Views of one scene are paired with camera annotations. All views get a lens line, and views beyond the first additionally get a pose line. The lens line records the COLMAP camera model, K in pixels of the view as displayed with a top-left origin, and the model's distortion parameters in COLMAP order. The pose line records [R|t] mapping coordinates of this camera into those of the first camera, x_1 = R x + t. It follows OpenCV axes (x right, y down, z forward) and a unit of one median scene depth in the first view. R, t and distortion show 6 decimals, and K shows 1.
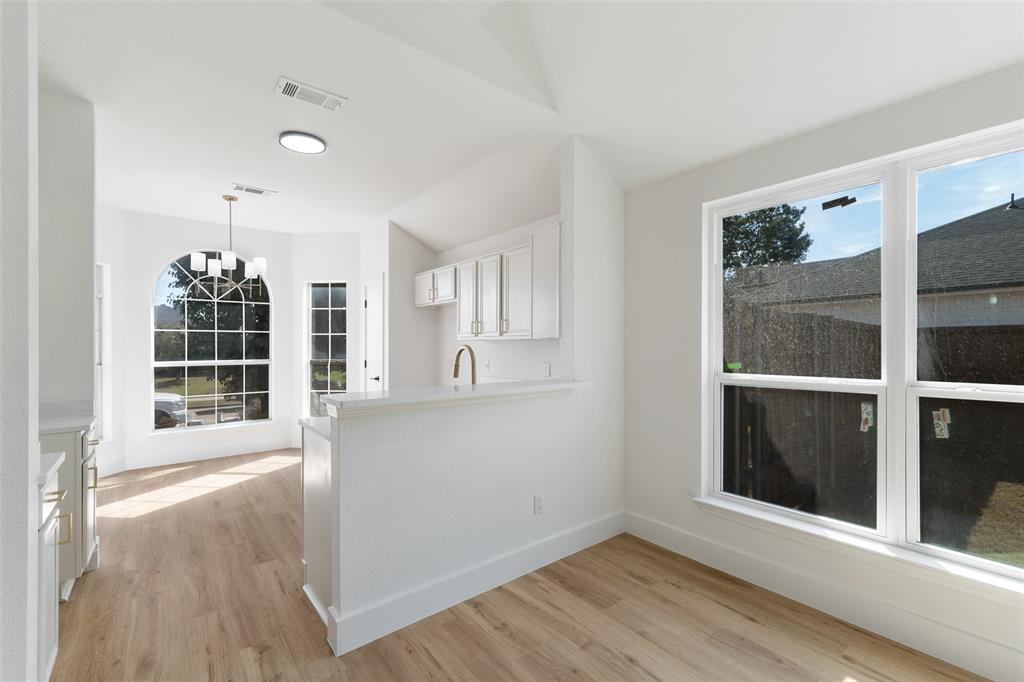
lens RADIAL K [[437.4, 0, 512.0], [0, 437.4, 341.0], [0, 0, 1]] dist [0.000712, -0.000128]
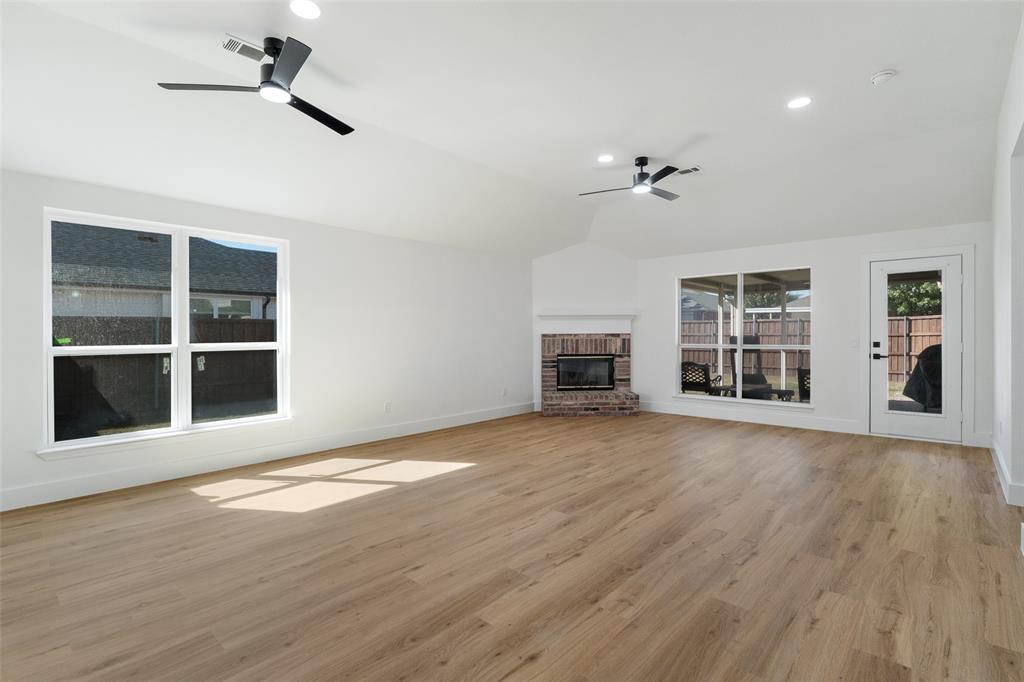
lens RADIAL K [[482.6, 0, 512.0], [0, 482.6, 341.0], [0, 0, 1]] dist [-0.000414, -0.000140]
pose [[-0.149054, -0.013182, 0.988741, -1.334687], [-0.004524, 0.999910, 0.012649, 0.042485], [-0.988819, -0.002588, -0.149100, -0.097415]]
